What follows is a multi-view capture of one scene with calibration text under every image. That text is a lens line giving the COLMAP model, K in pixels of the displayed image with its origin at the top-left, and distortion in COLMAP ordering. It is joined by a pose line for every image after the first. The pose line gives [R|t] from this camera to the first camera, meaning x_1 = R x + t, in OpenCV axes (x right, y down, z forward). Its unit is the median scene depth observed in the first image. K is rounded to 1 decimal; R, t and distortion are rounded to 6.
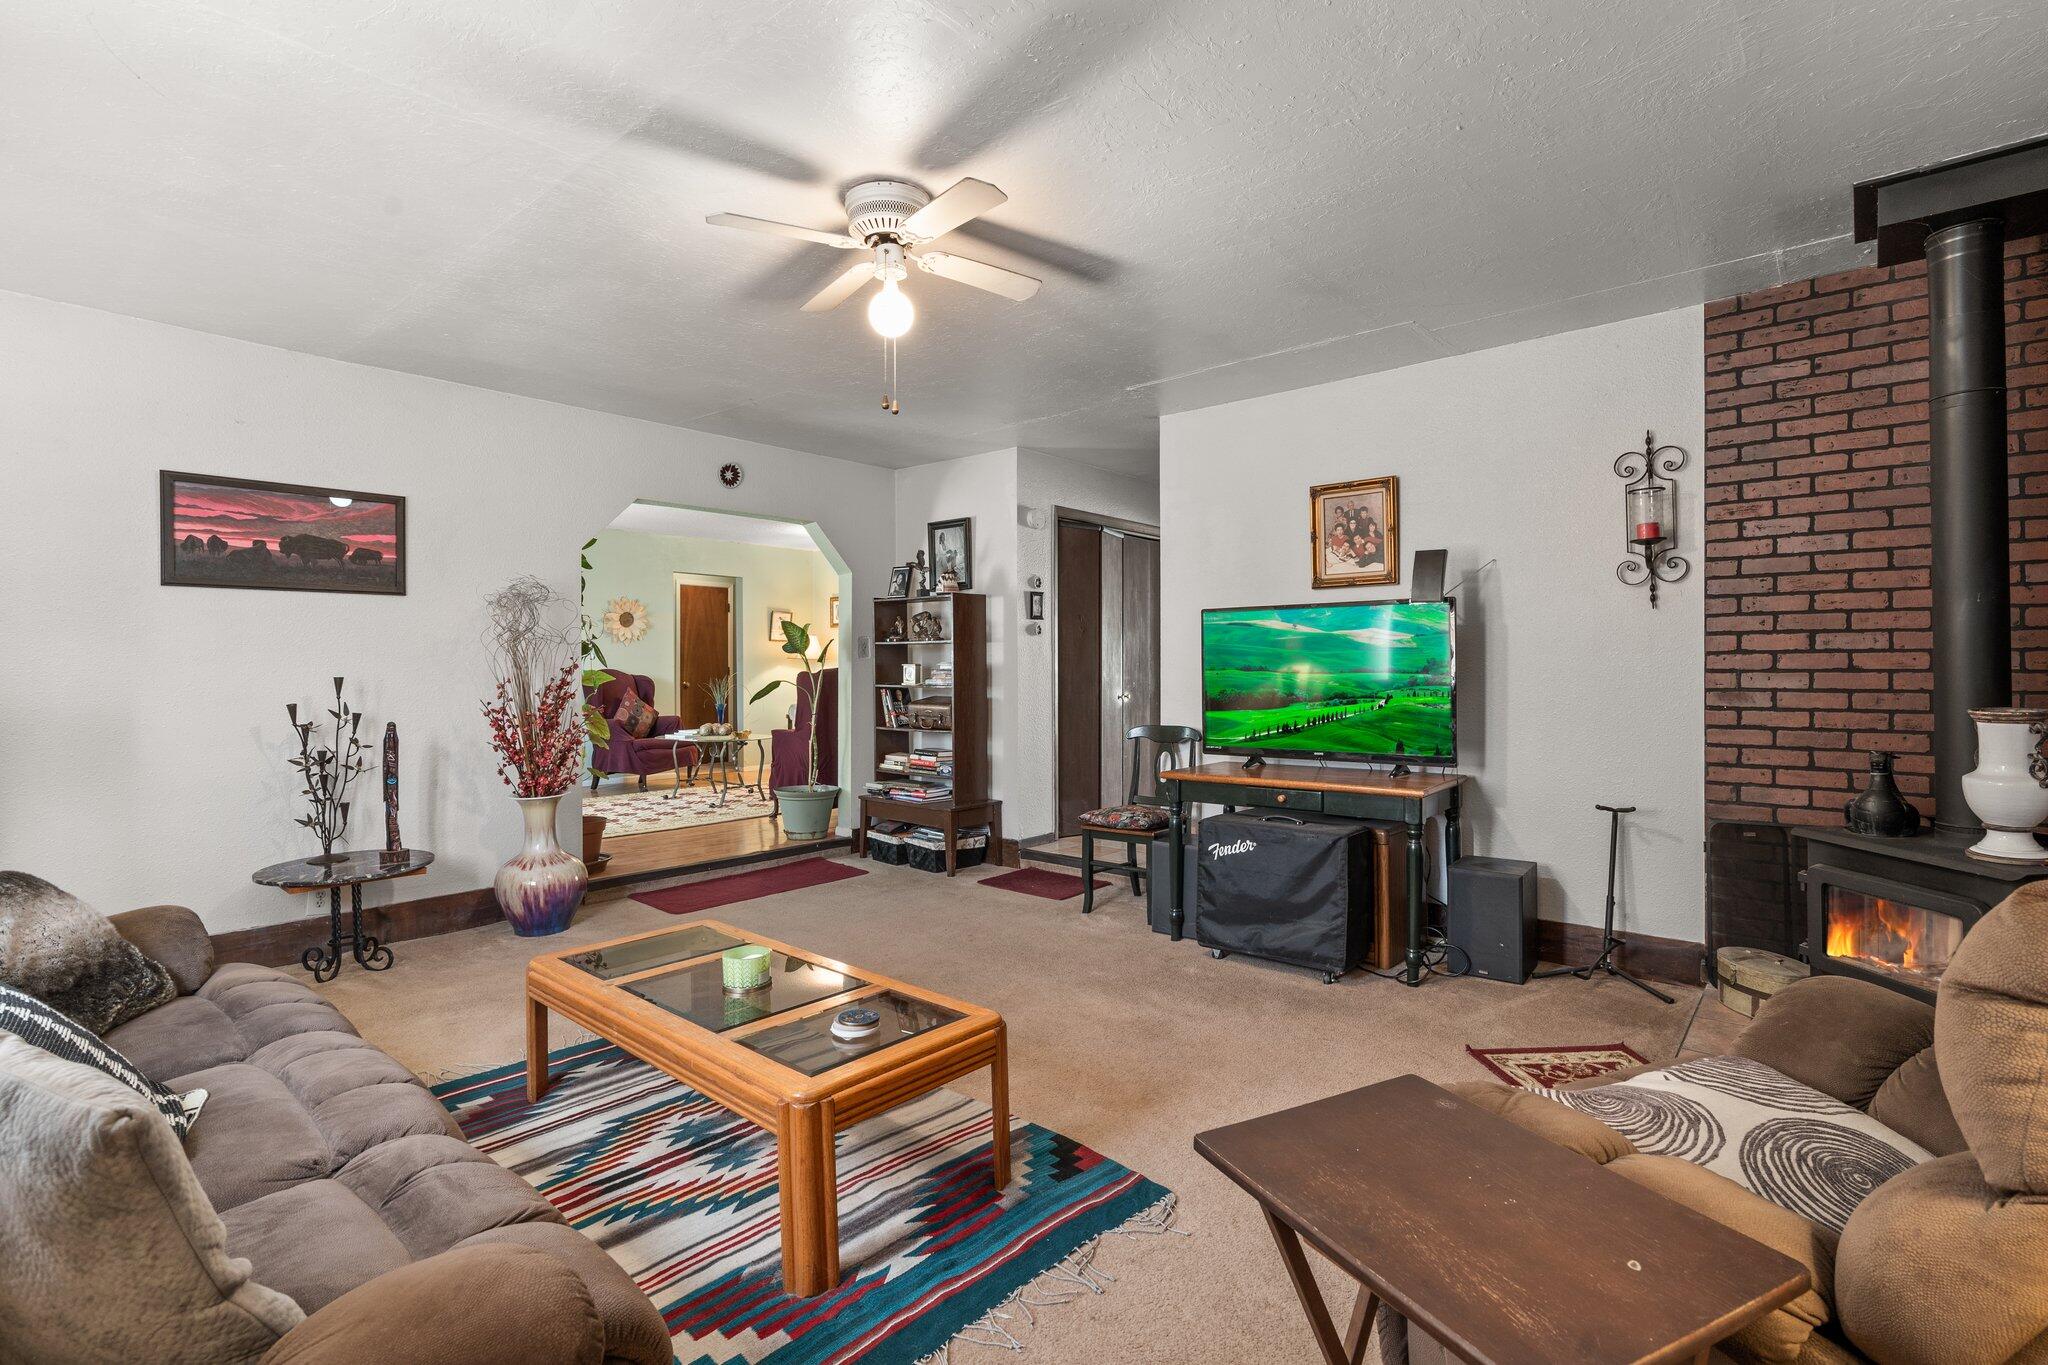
lens RADIAL K [[967.7, 0, 1028.4], [0, 967.7, 671.5], [0, 0, 1]] dist [-0.005953, 0.000518]
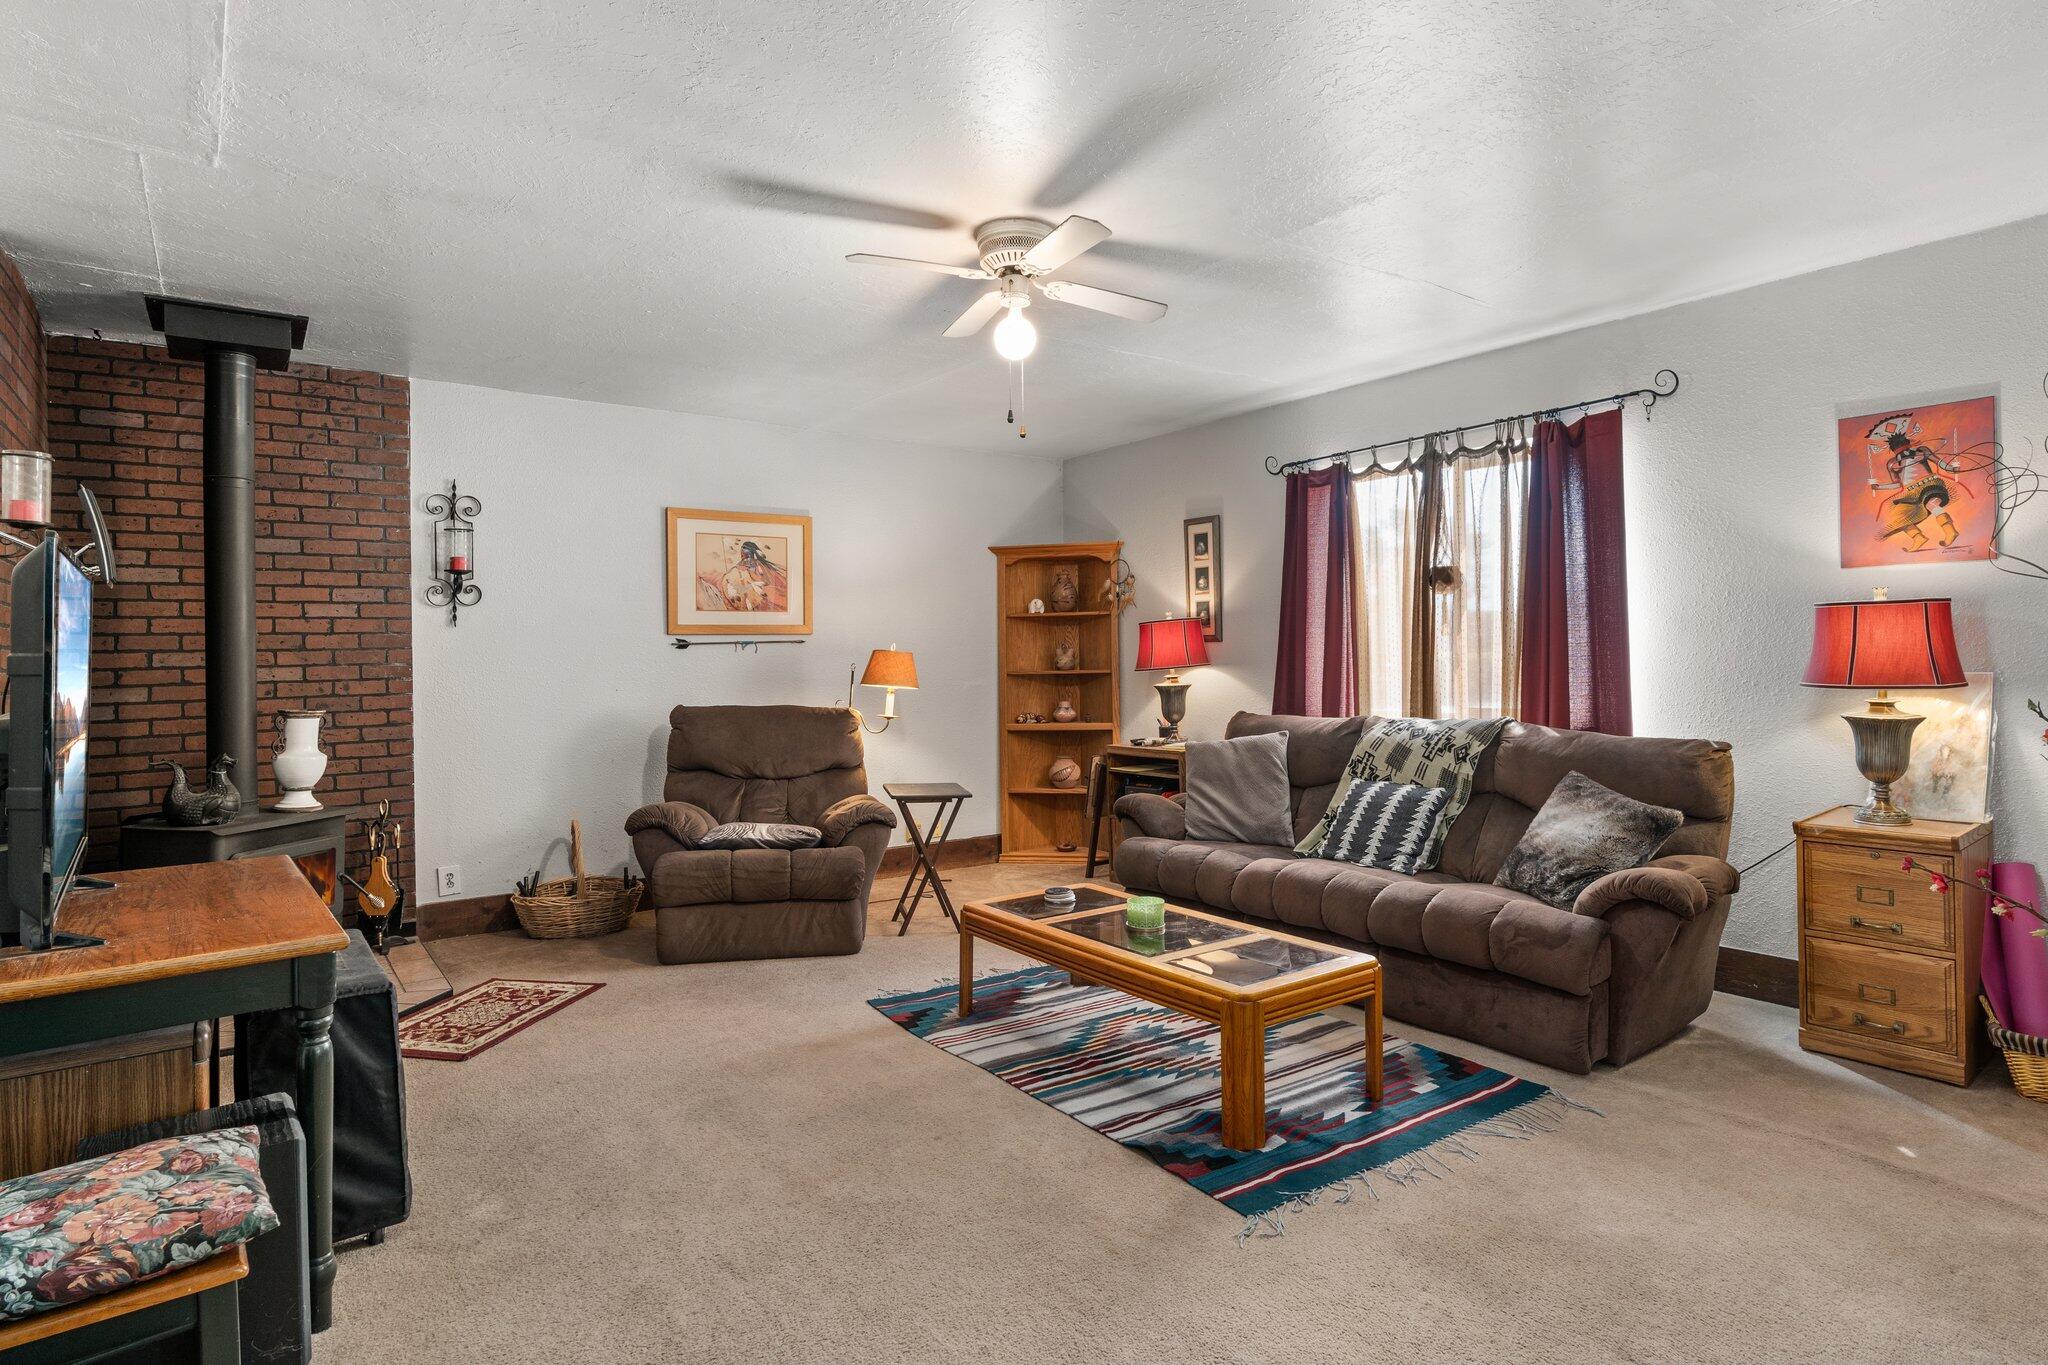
lens RADIAL K [[1077.3, 0, 1047.0], [0, 1077.3, 652.6], [0, 0, 1]] dist [-0.001144, 0.000039]
pose [[-0.980907, 0.017480, 0.193690, -0.337153], [0.017765, 0.999842, -0.000267, -0.020620], [-0.193664, 0.003179, -0.981063, 1.818435]]
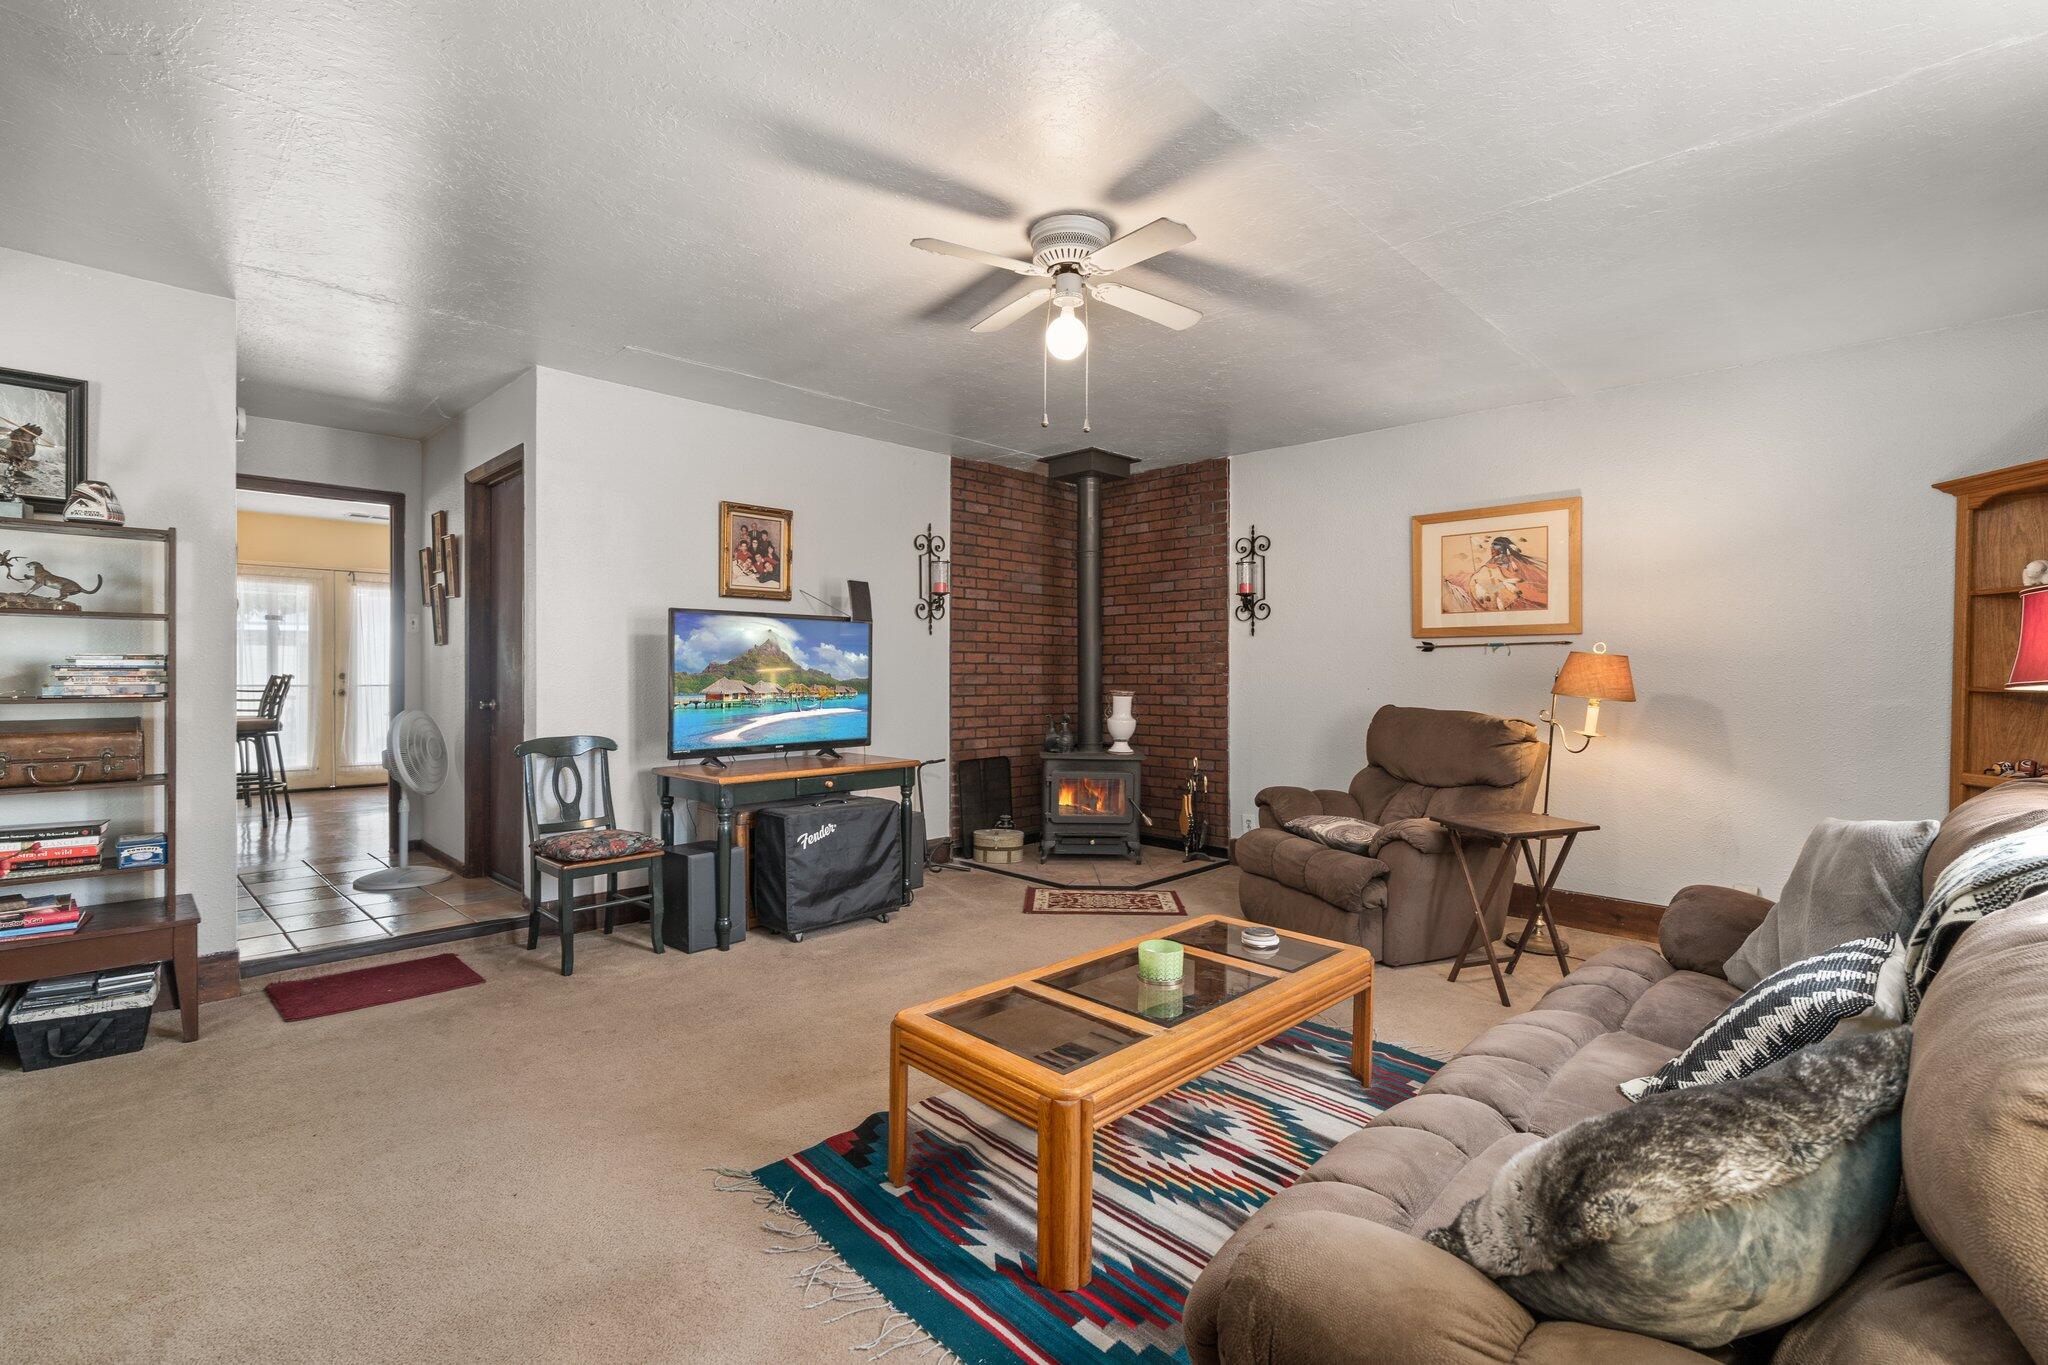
lens RADIAL K [[938.3, 0, 1027.6], [0, 938.3, 675.2], [0, 0, 1]] dist [0.000401, 0.000498]
pose [[0.051882, 0.000013, 0.998653, -0.996608], [-0.001132, 0.999999, 0.000046, 0.001839], [-0.998653, -0.001133, 0.051882, 0.836163]]
